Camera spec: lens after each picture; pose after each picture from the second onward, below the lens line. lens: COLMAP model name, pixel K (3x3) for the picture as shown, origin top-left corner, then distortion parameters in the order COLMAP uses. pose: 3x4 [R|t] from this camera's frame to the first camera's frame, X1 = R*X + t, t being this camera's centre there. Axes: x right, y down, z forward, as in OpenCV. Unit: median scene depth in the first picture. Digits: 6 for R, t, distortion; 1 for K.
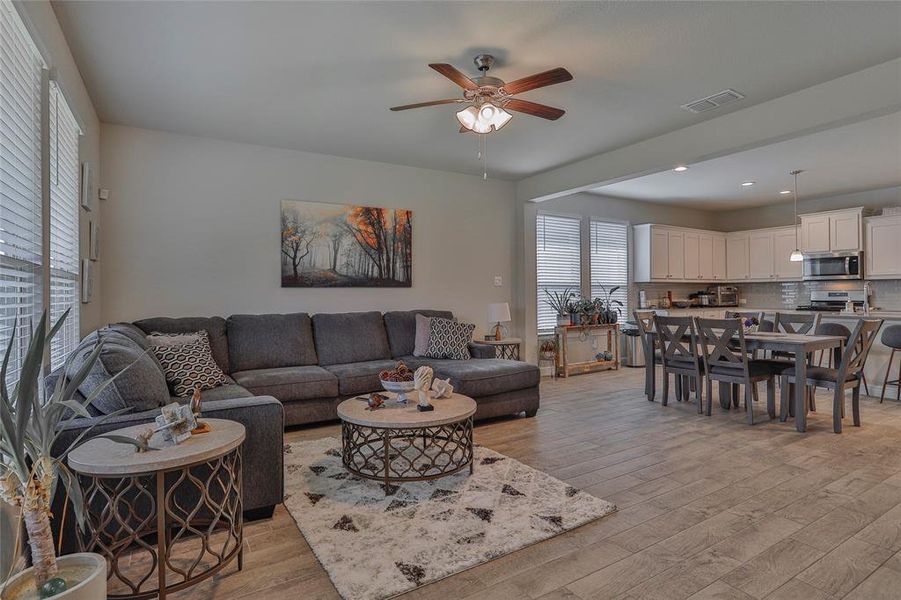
lens RADIAL K [[461.3, 0, 442.6], [0, 461.3, 300.9], [0, 0, 1]] dist [-0.037716, 0.023156]
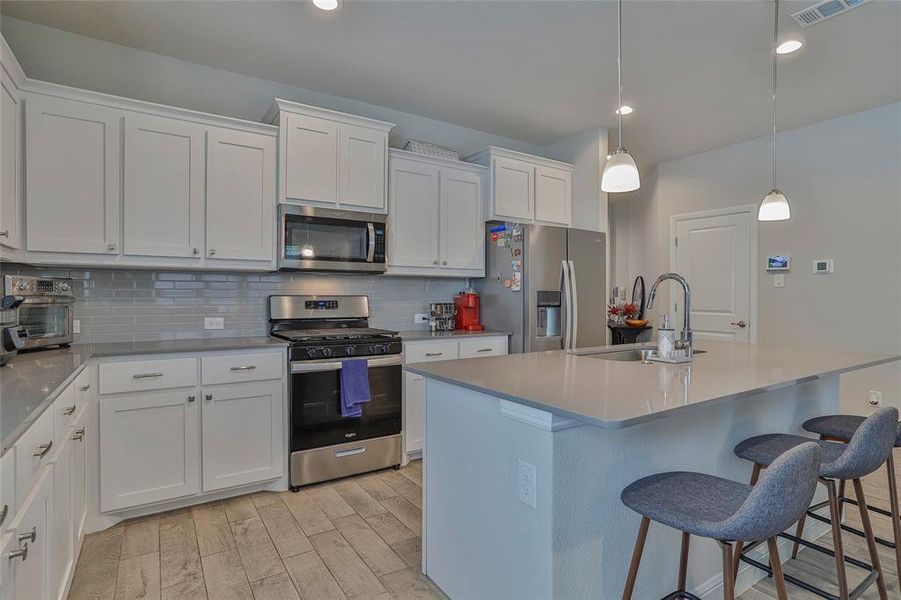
lens RADIAL K [[464.8, 0, 431.7], [0, 464.8, 295.2], [0, 0, 1]] dist [-0.011926, 0.000488]
pose [[-0.002509, -0.005929, 0.999979, 0.571112], [0.003035, 0.999978, 0.005937, -0.036199], [-0.999992, 0.003050, -0.002491, 1.268833]]
